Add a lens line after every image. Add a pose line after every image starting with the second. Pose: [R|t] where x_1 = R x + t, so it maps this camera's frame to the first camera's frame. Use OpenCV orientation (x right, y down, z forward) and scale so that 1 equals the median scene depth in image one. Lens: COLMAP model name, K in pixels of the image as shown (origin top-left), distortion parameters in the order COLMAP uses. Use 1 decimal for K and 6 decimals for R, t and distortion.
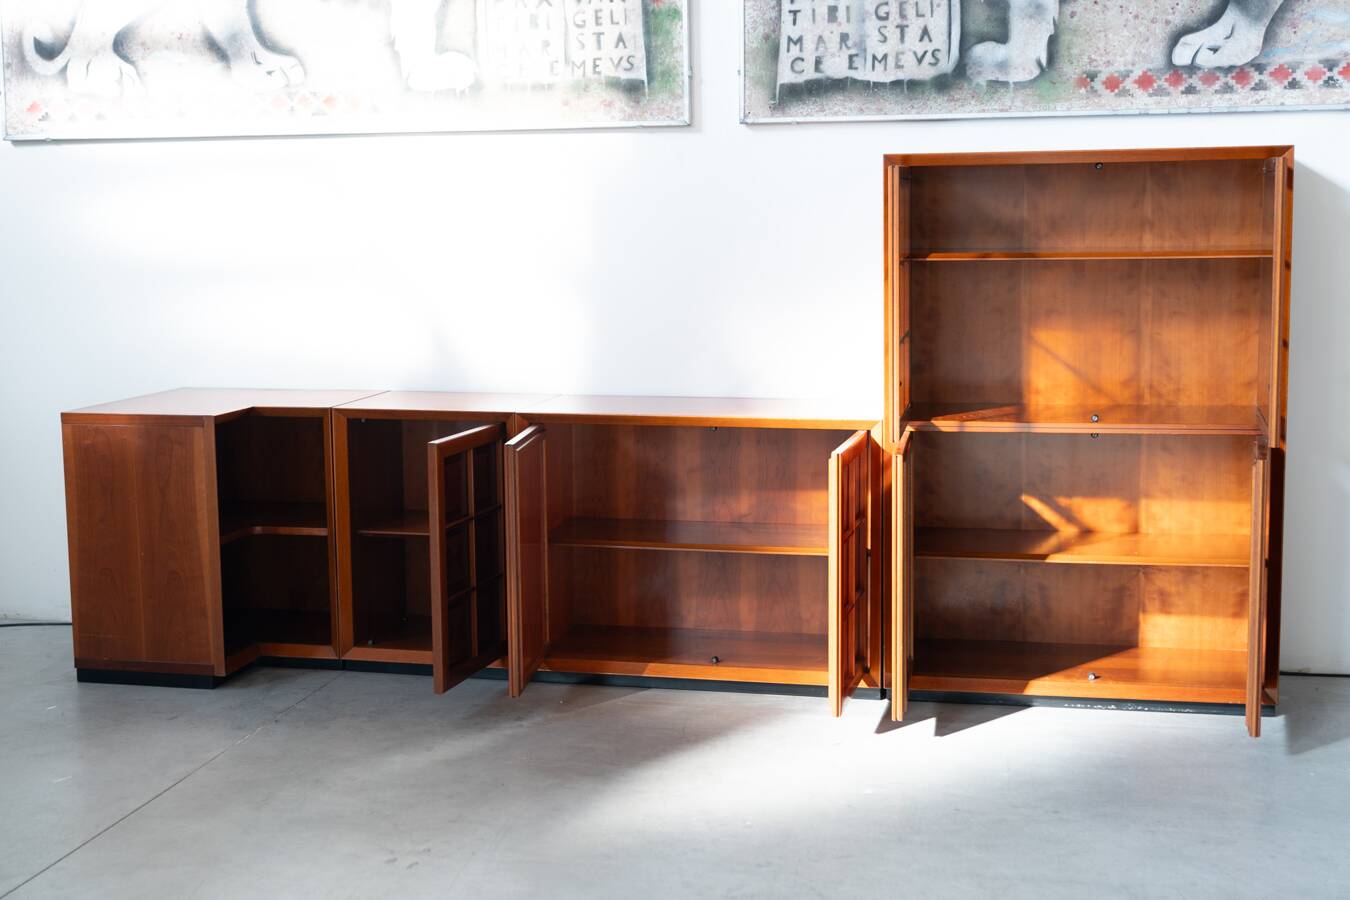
lens RADIAL K [[1848.8, 0, 675.0], [0, 1848.8, 450.0], [0, 0, 1]] dist [0.018155, -0.053950]
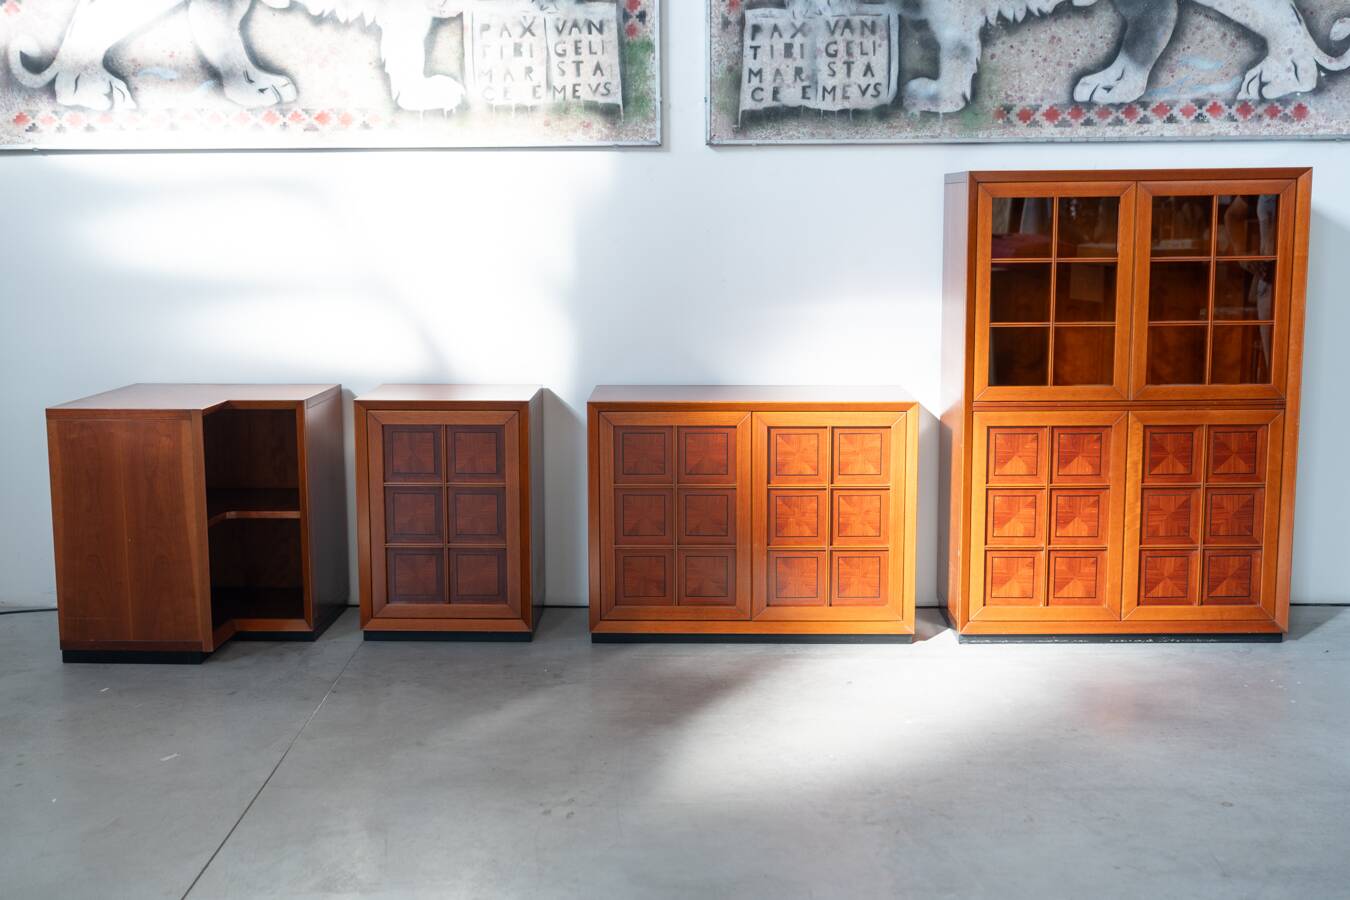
lens RADIAL K [[1584.4, 0, 657.5], [0, 1584.4, 445.8], [0, 0, 1]] dist [0.006454, 0.004009]
pose [[0.978321, -0.022926, 0.205819, -0.203527], [0.020843, 0.999707, 0.012283, -0.003782], [-0.206041, -0.007727, 0.978513, 0.051244]]
